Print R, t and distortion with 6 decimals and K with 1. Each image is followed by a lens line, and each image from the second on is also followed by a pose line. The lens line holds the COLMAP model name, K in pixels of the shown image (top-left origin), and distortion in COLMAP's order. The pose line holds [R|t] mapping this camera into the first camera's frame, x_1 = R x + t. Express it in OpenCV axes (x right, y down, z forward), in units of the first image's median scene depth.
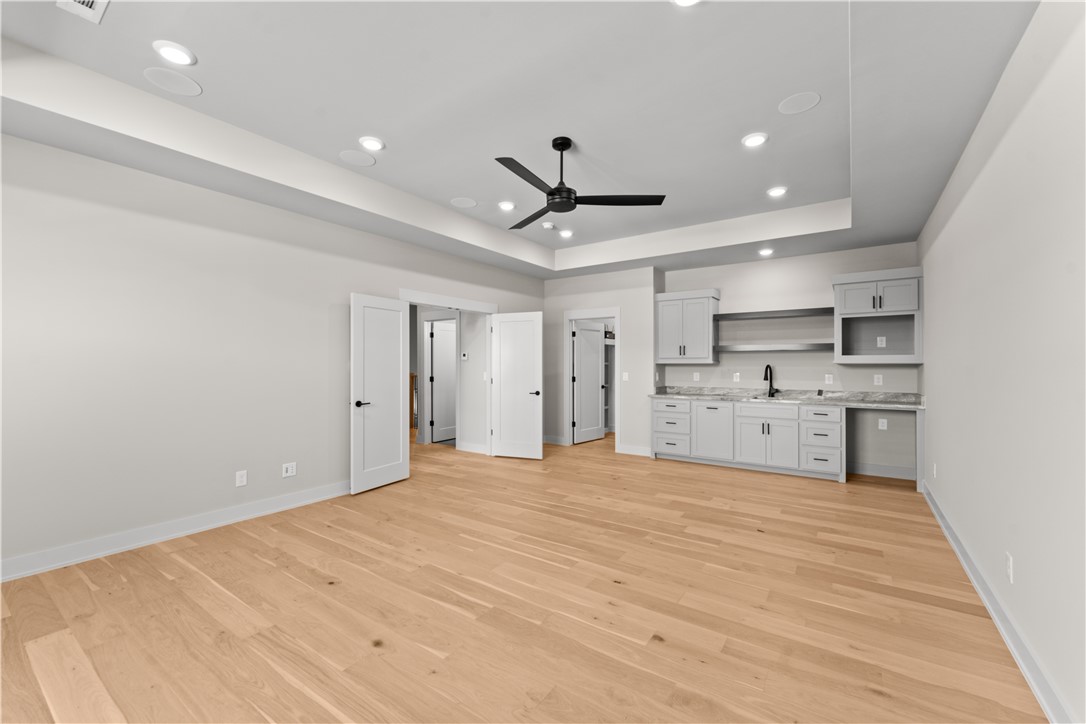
lens RADIAL K [[440.2, 0, 543.5], [0, 440.2, 362.8], [0, 0, 1]] dist [-0.001071, -0.000679]
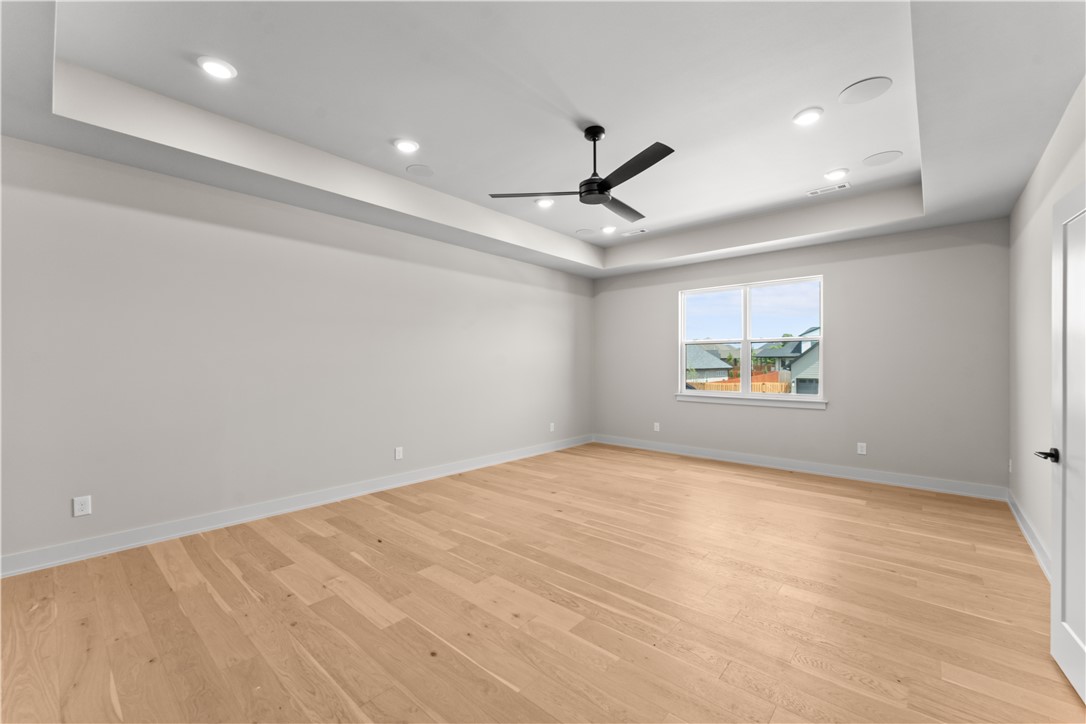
lens RADIAL K [[440.2, 0, 543.7], [0, 440.2, 363.1], [0, 0, 1]] dist [-0.001071, -0.000679]
pose [[-0.993291, -0.000177, 0.115637, 0.040699], [-0.000668, 0.999991, -0.004210, 0.006866], [-0.115636, -0.004259, -0.993283, 1.987612]]
